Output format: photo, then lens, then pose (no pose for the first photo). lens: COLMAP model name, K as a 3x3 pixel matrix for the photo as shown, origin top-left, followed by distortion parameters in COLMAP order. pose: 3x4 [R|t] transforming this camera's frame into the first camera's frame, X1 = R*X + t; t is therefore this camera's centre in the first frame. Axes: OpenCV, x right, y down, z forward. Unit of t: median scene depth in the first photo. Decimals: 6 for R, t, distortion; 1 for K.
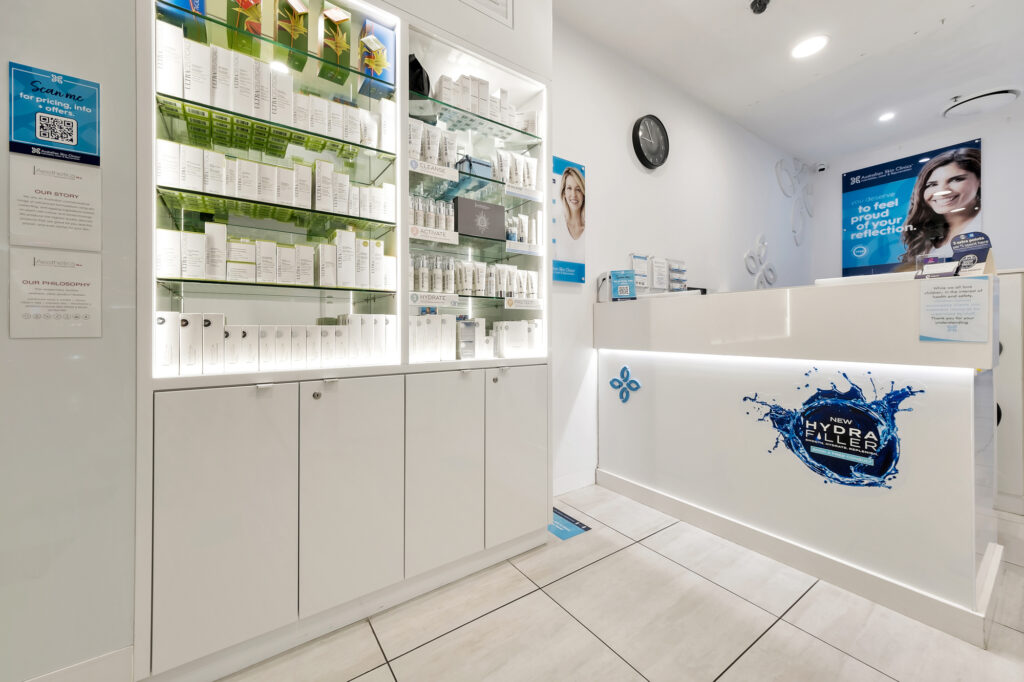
lens RADIAL K [[388.0, 0, 512.0], [0, 388.0, 327.6], [0, 0, 1]] dist [0.006801, 0.000263]
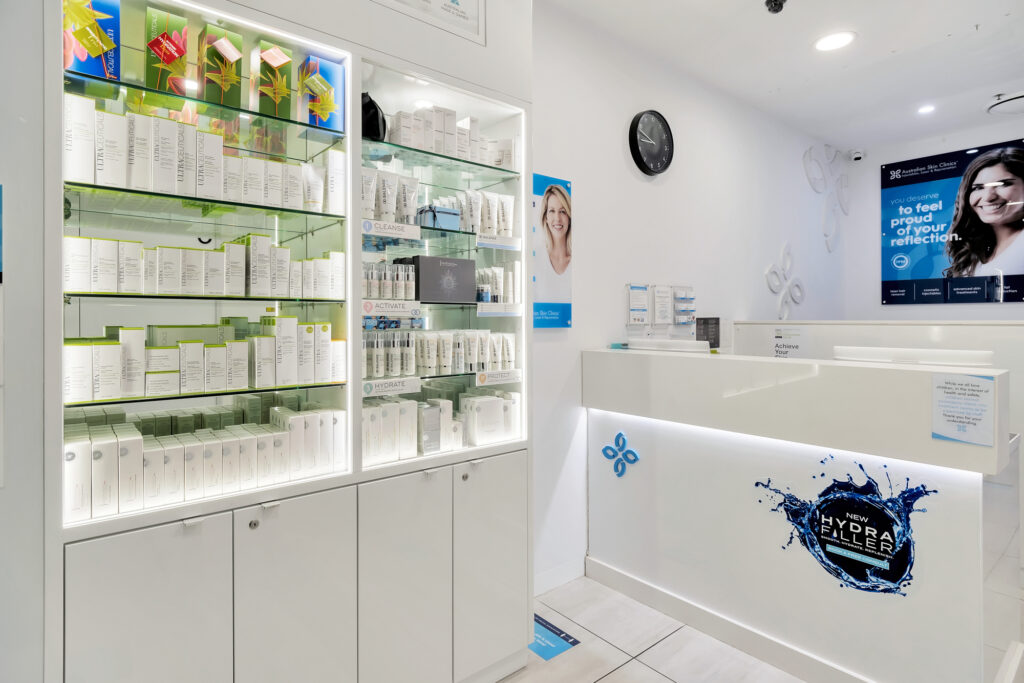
lens RADIAL K [[535.9, 0, 513.6], [0, 535.9, 314.2], [0, 0, 1]] dist [0.000014, -0.000909]
pose [[0.996652, -0.001229, 0.081749, -0.031338], [0.001291, 0.999999, -0.000705, -0.199052], [-0.081748, 0.000808, 0.996653, -0.134909]]
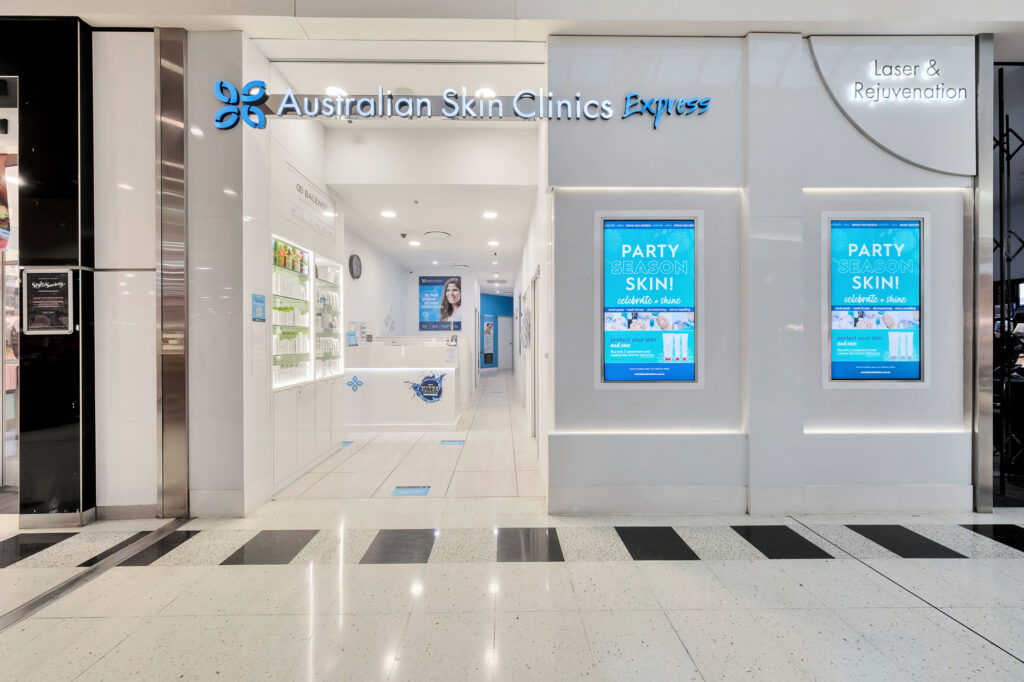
lens RADIAL K [[388.0, 0, 510.8], [0, 388.0, 338.4], [0, 0, 1]] dist [0.006801, 0.000263]
pose [[0.555613, -0.001212, 0.831440, -1.472930], [-0.003814, 0.999985, 0.004007, -0.173526], [-0.831432, -0.005397, 0.555600, -1.366876]]
